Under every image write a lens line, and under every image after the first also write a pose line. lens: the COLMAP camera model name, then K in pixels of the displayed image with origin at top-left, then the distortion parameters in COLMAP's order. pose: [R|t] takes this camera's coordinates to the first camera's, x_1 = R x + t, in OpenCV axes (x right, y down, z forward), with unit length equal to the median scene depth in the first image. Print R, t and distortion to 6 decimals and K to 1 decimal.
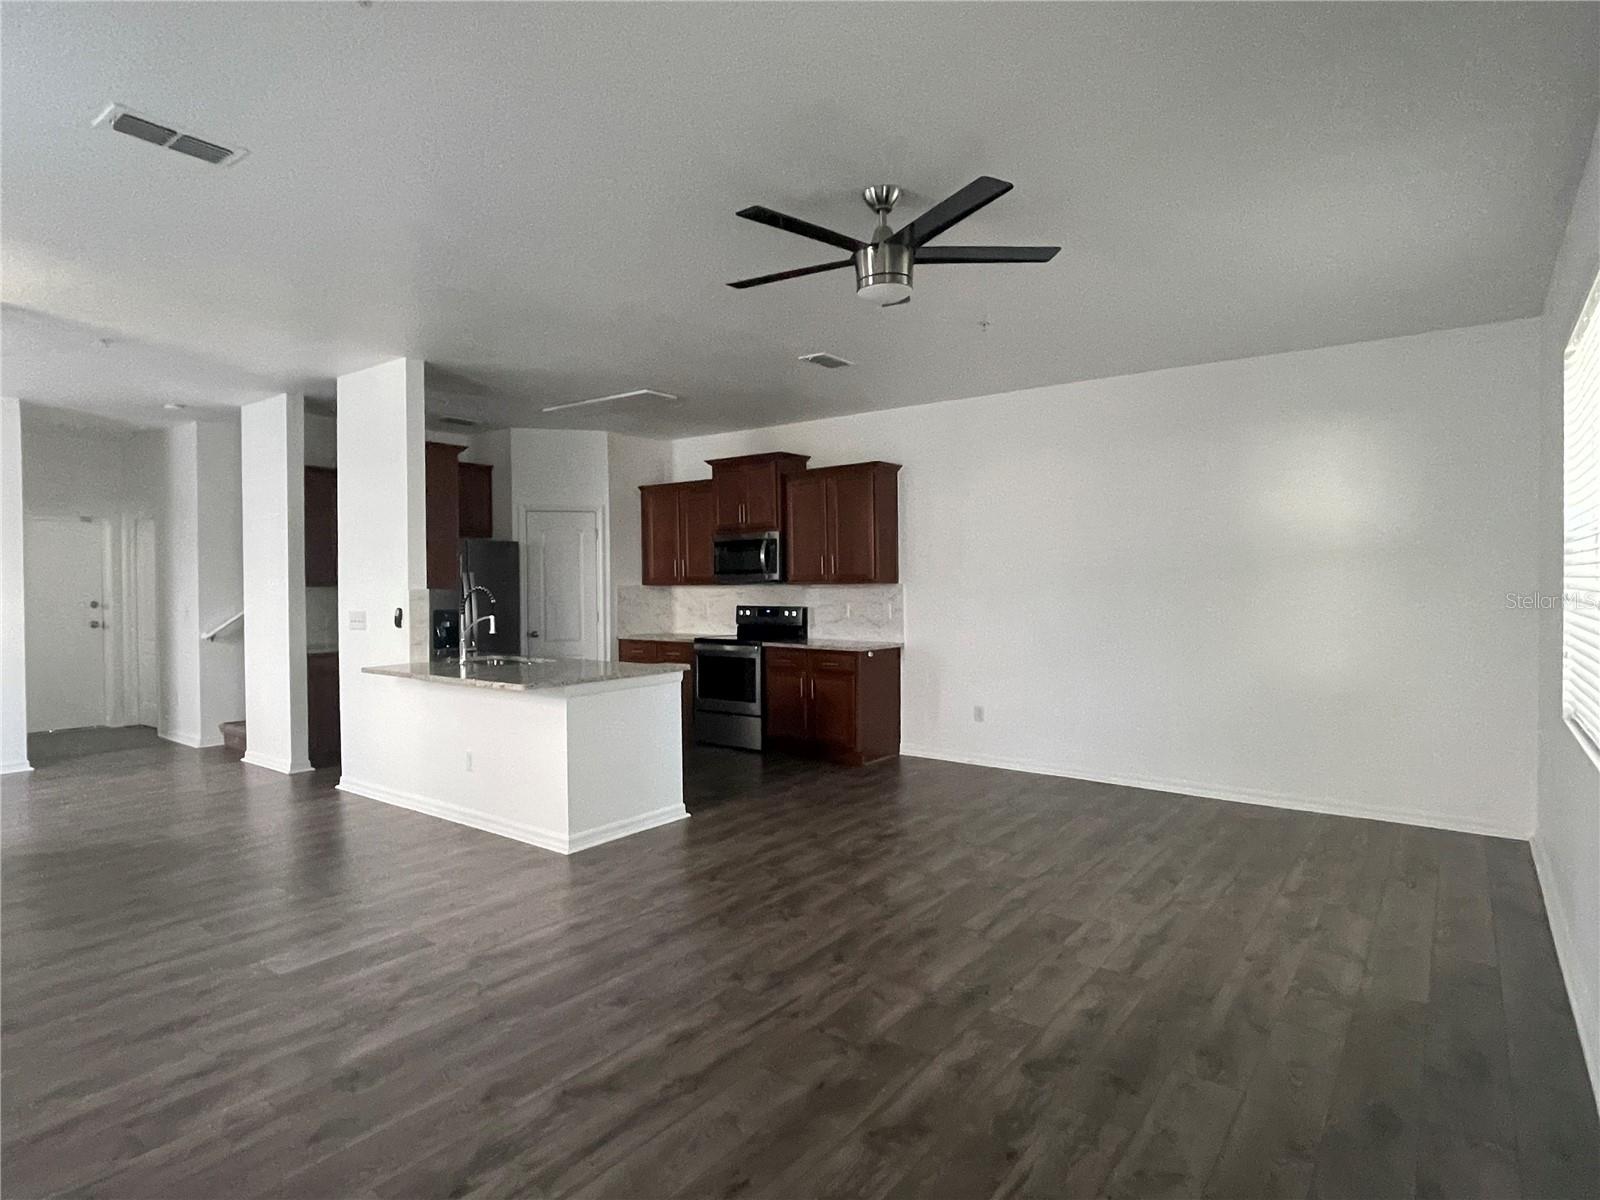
lens RADIAL K [[883.4, 0, 805.3], [0, 883.4, 596.2], [0, 0, 1]] dist [0.002712, 0.001184]
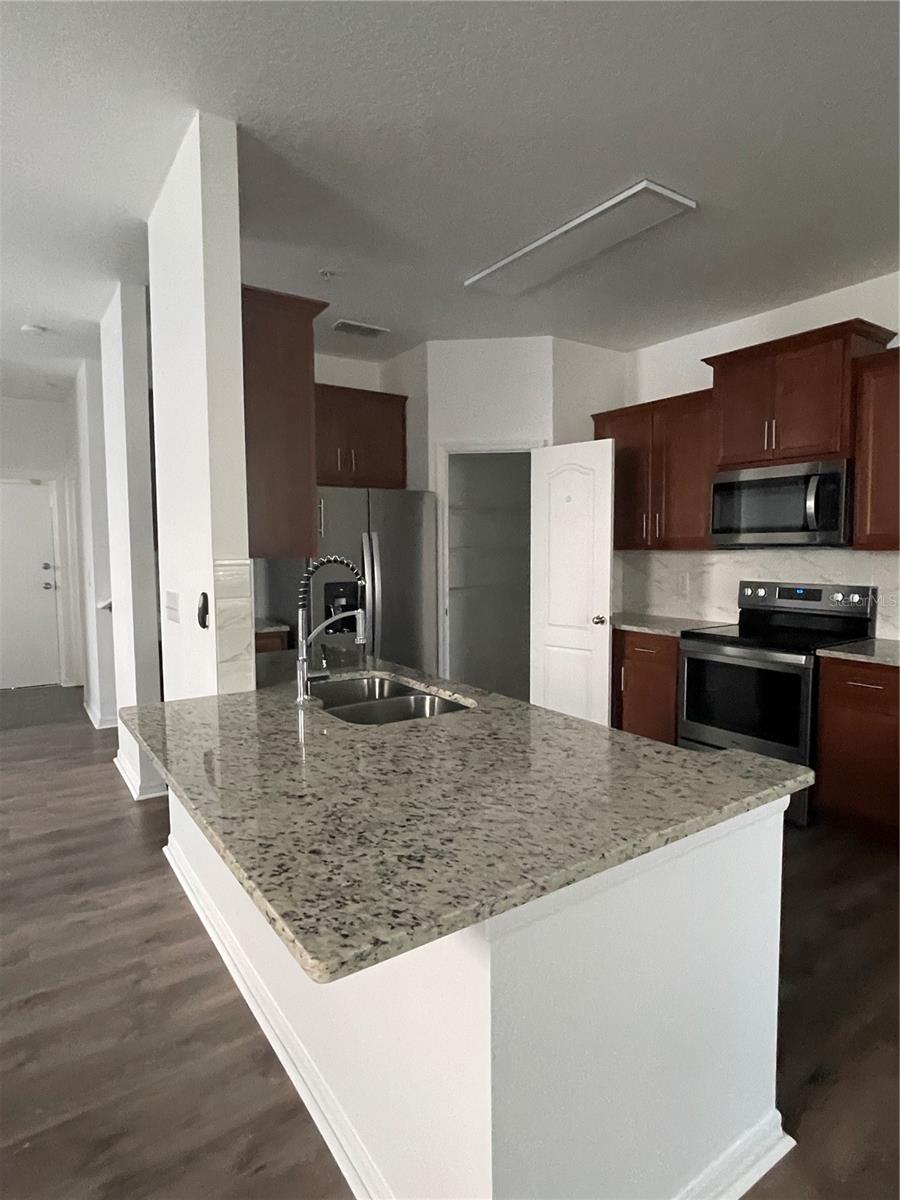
lens RADIAL K [[662.6, 0, 453.6], [0, 662.6, 599.5], [0, 0, 1]] dist [0.002712, 0.001184]
pose [[0.946255, 0.028640, -0.322152, -0.127737], [-0.005570, 0.997367, 0.072308, -0.010854], [0.323374, -0.066628, 0.943923, 0.476601]]
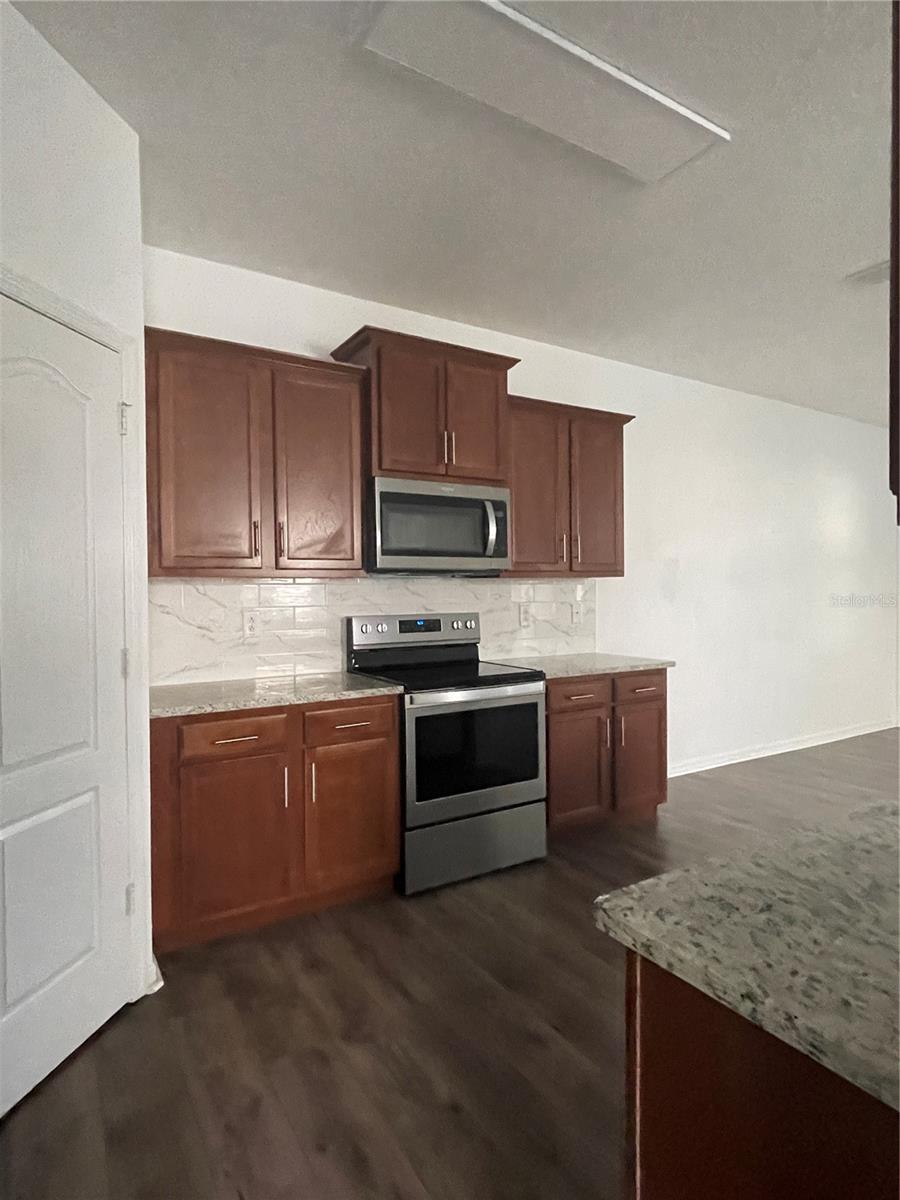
lens RADIAL K [[662.6, 0, 450.9], [0, 662.6, 596.1], [0, 0, 1]] dist [0.002712, 0.001184]
pose [[0.378397, -0.011465, 0.925572, -0.454175], [0.020977, 0.999773, 0.003808, -0.002168], [-0.925406, 0.017975, 0.378552, 0.837086]]
